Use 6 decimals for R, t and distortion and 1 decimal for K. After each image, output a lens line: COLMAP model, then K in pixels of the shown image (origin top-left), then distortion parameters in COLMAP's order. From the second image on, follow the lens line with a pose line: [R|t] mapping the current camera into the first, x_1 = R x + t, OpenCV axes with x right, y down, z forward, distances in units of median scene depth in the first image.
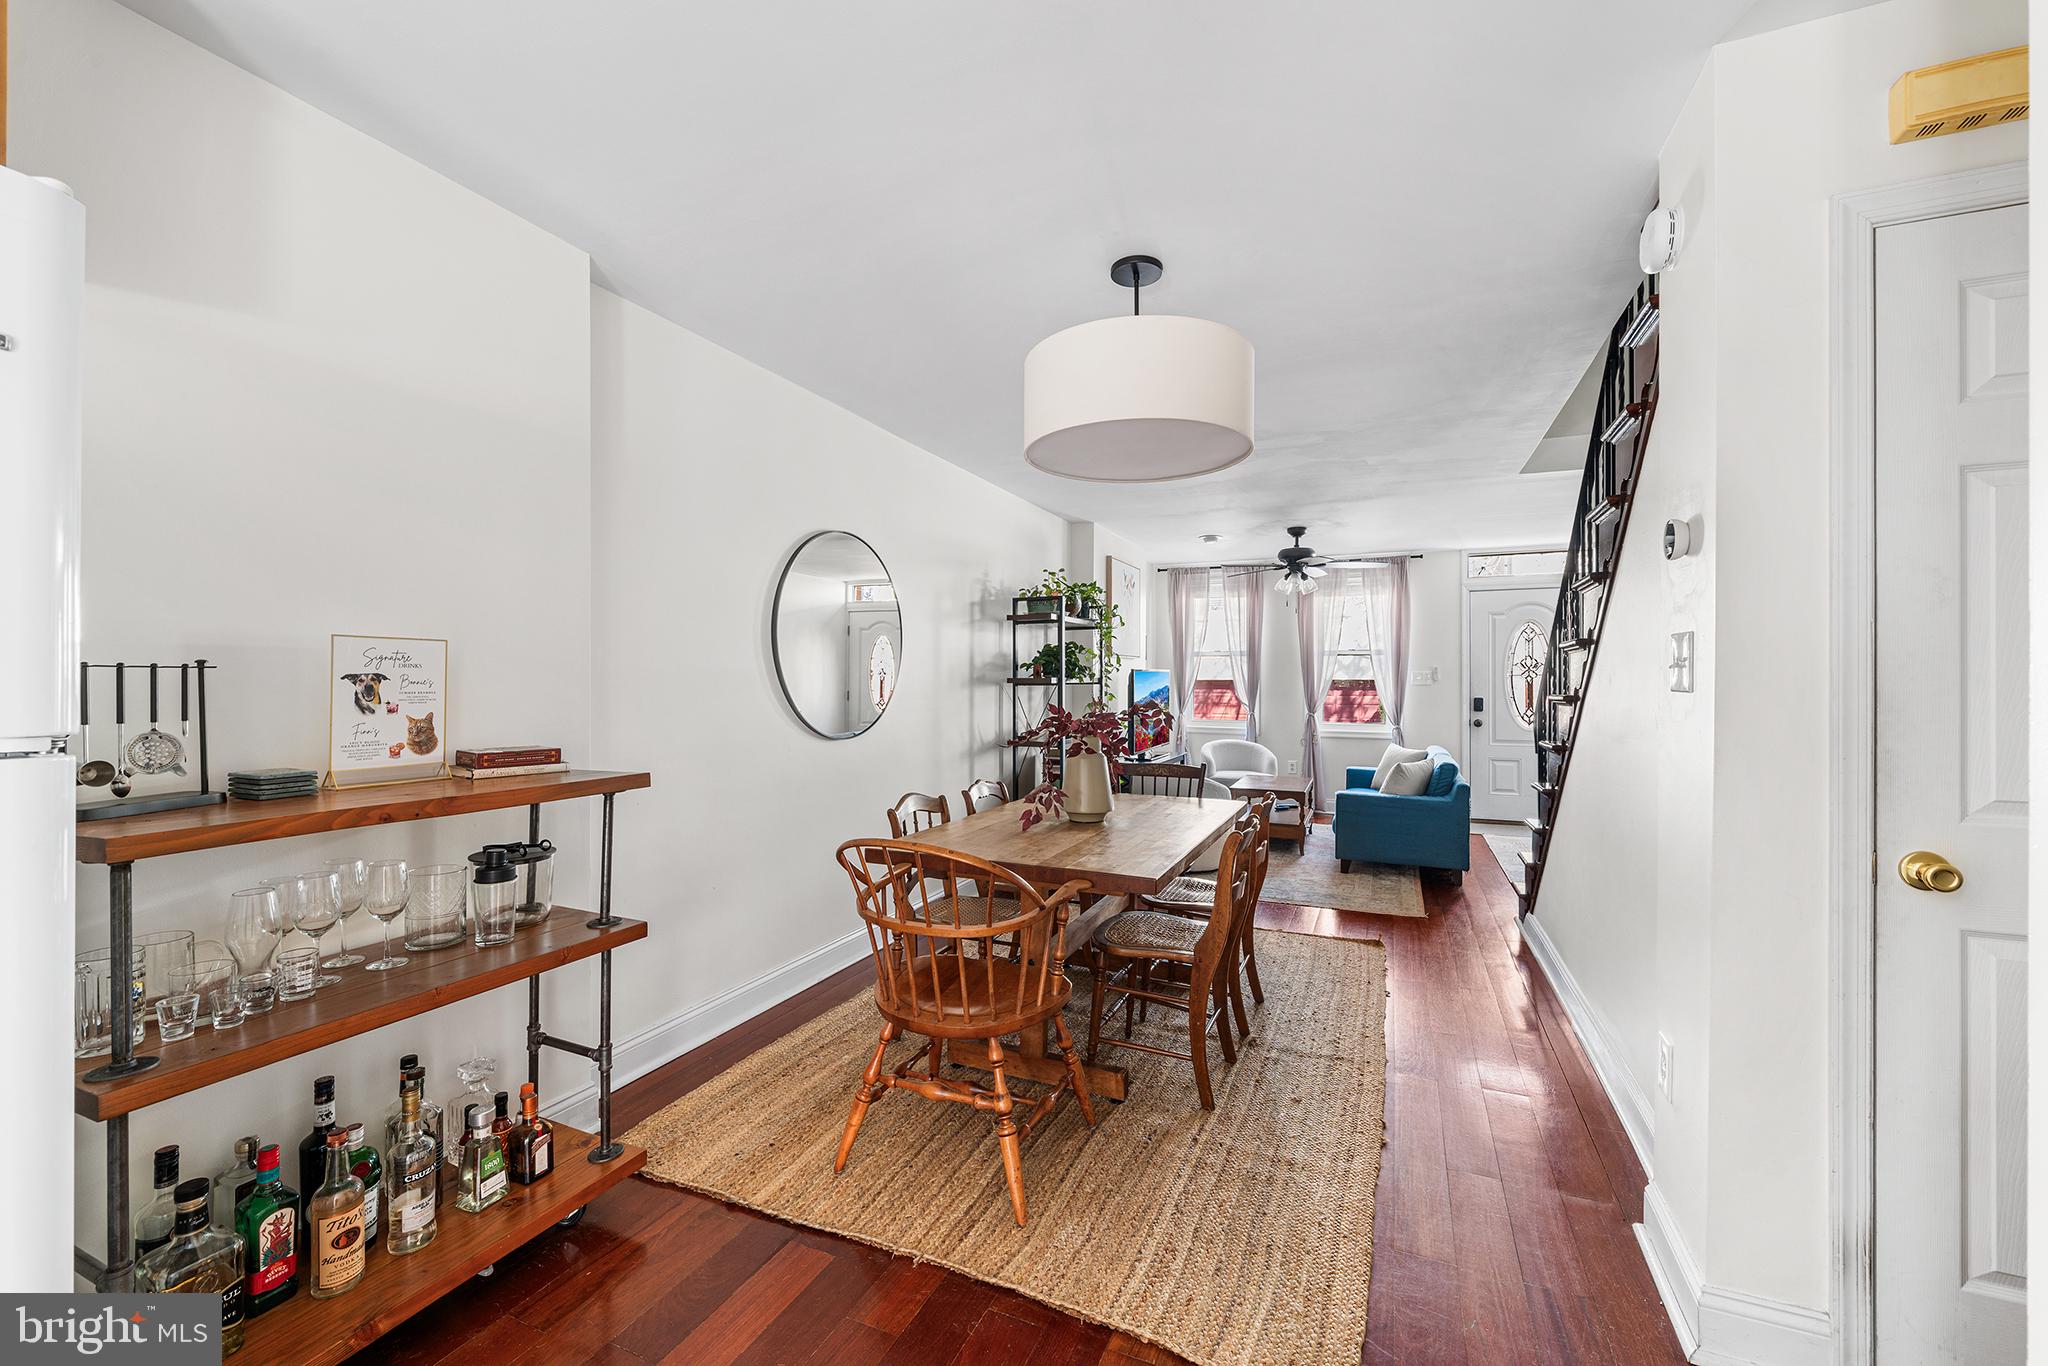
lens RADIAL K [[817.6, 0, 1024.0], [0, 817.6, 683.0], [0, 0, 1]] dist [-0.000627, -0.000153]
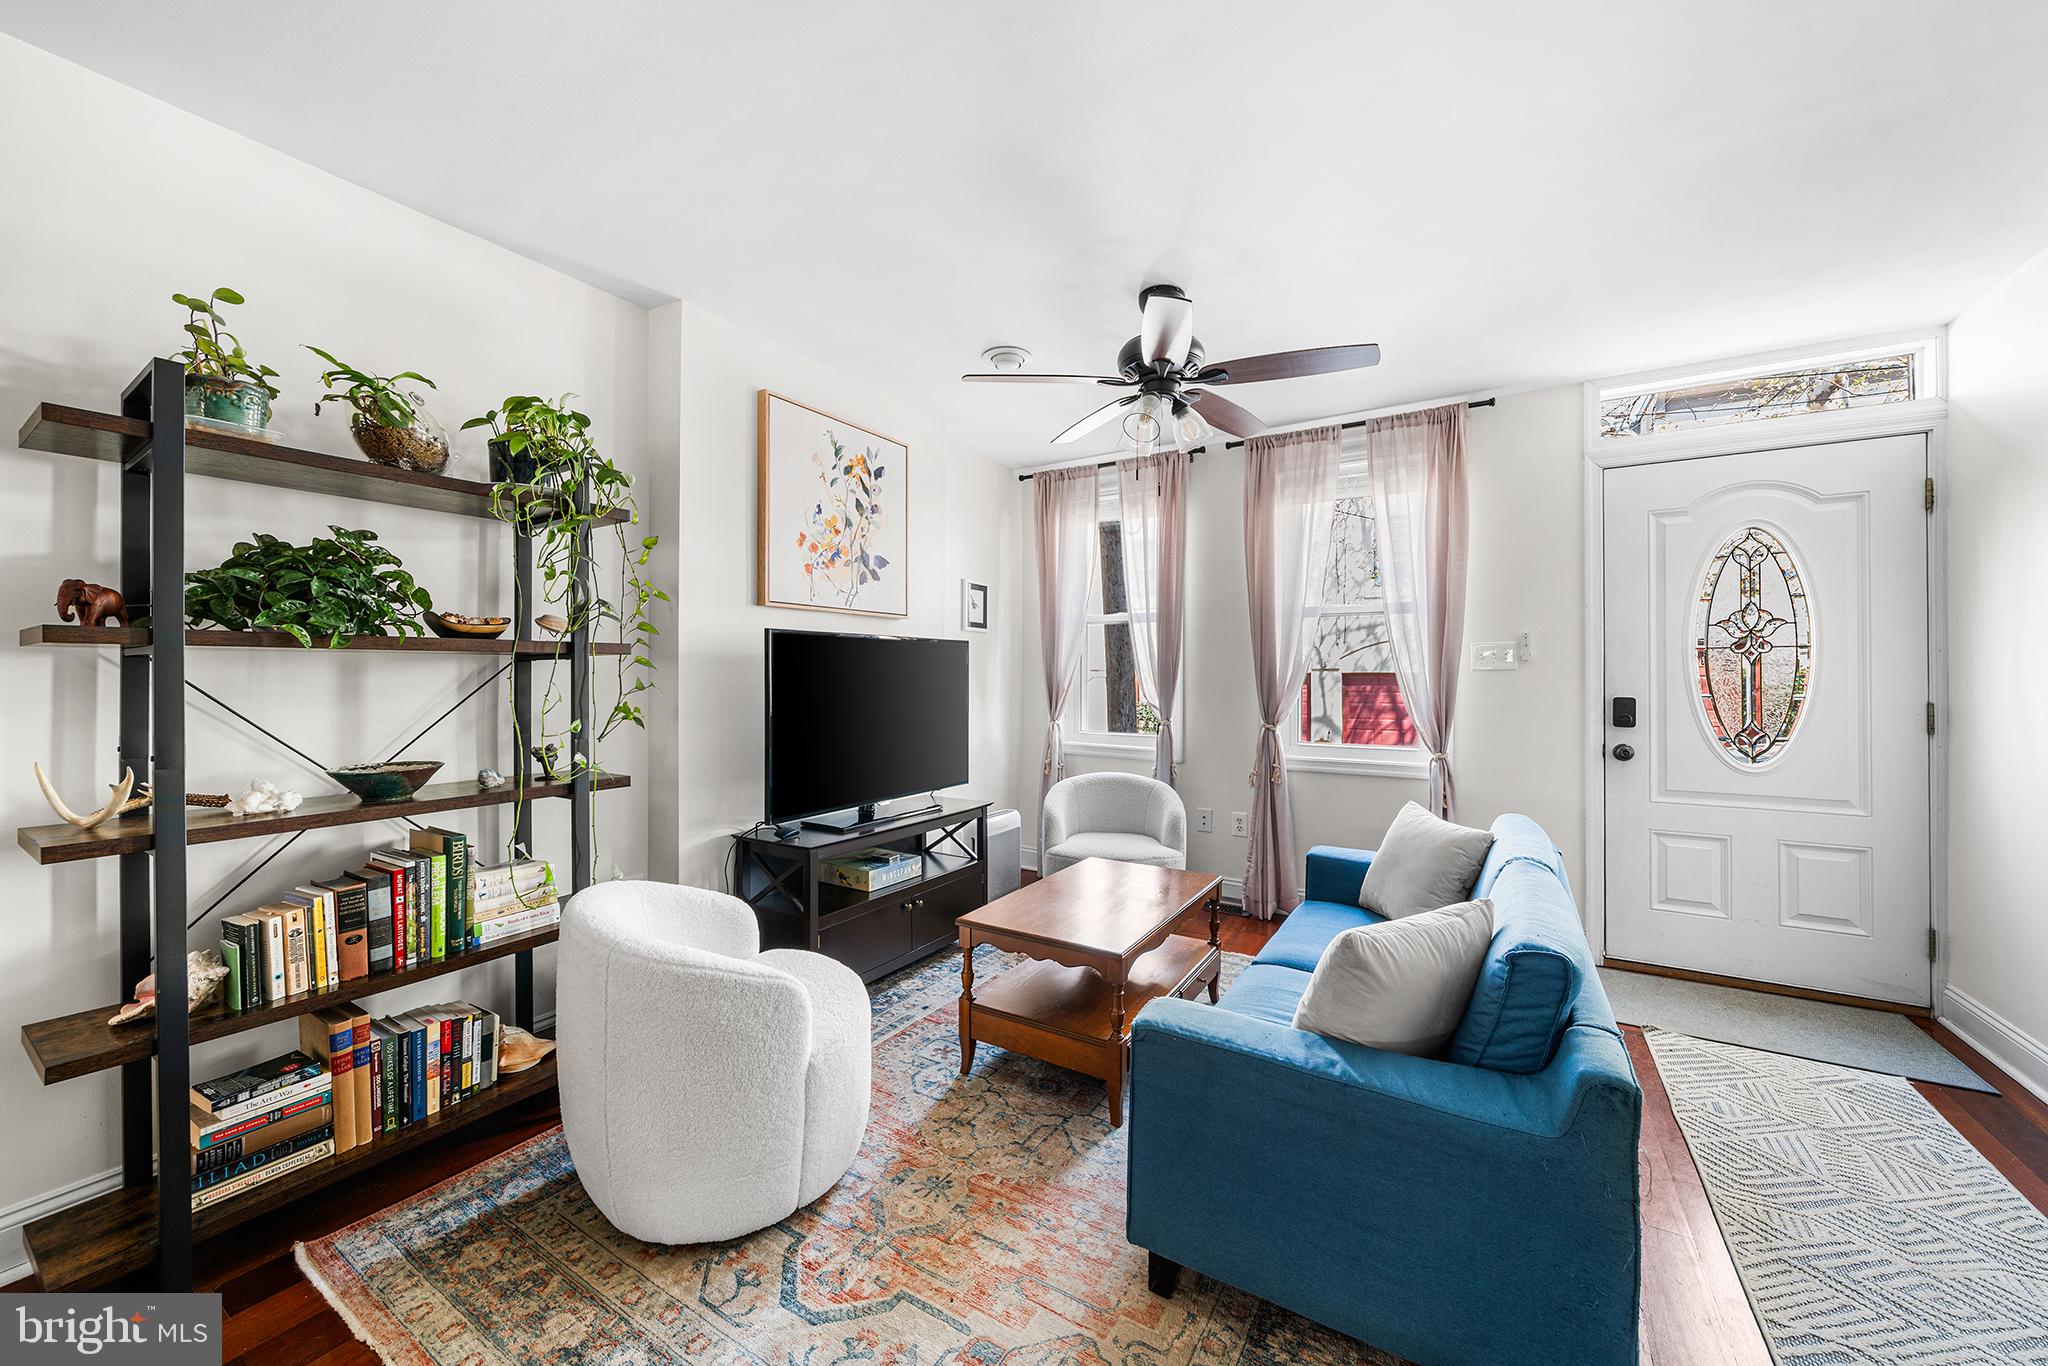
lens RADIAL K [[761.0, 0, 1020.8], [0, 761.0, 676.1], [0, 0, 1]] dist [-0.000229, -0.000003]
pose [[0.990549, 0.000075, -0.137157, 0.397692], [-0.000699, 0.999990, -0.004501, 0.011965], [0.137155, 0.004554, 0.990539, 0.756523]]
